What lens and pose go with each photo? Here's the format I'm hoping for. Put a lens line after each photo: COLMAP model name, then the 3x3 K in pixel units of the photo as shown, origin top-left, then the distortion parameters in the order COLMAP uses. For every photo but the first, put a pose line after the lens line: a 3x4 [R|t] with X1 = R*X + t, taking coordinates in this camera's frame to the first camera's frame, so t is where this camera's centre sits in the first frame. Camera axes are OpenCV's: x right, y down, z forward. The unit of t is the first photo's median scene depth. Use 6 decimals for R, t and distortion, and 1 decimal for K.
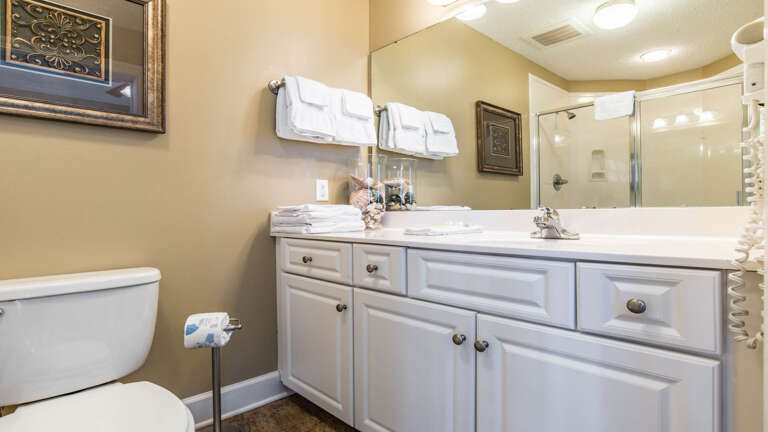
lens RADIAL K [[397.7, 0, 389.1], [0, 397.7, 214.3], [0, 0, 1]] dist [-0.041478, 0.012606]
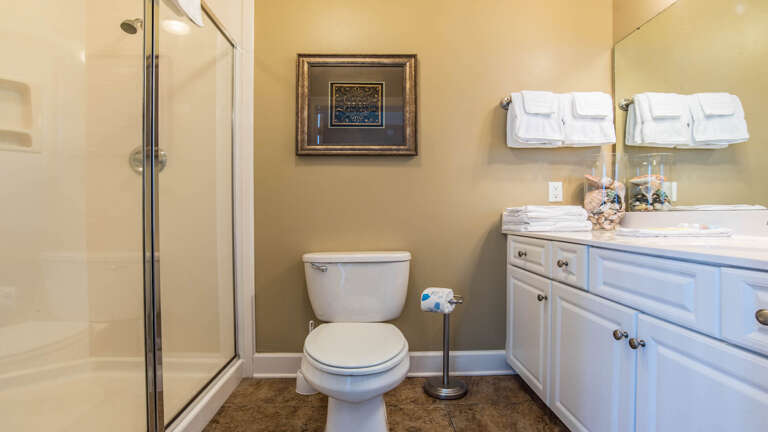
lens RADIAL K [[397.7, 0, 380.3], [0, 397.7, 217.8], [0, 0, 1]] dist [-0.041478, 0.012606]
pose [[0.737717, 0.008529, -0.675056, 0.252305], [-0.003968, 0.999958, 0.008297, 0.001964], [0.675098, -0.003443, 0.737720, -0.108892]]
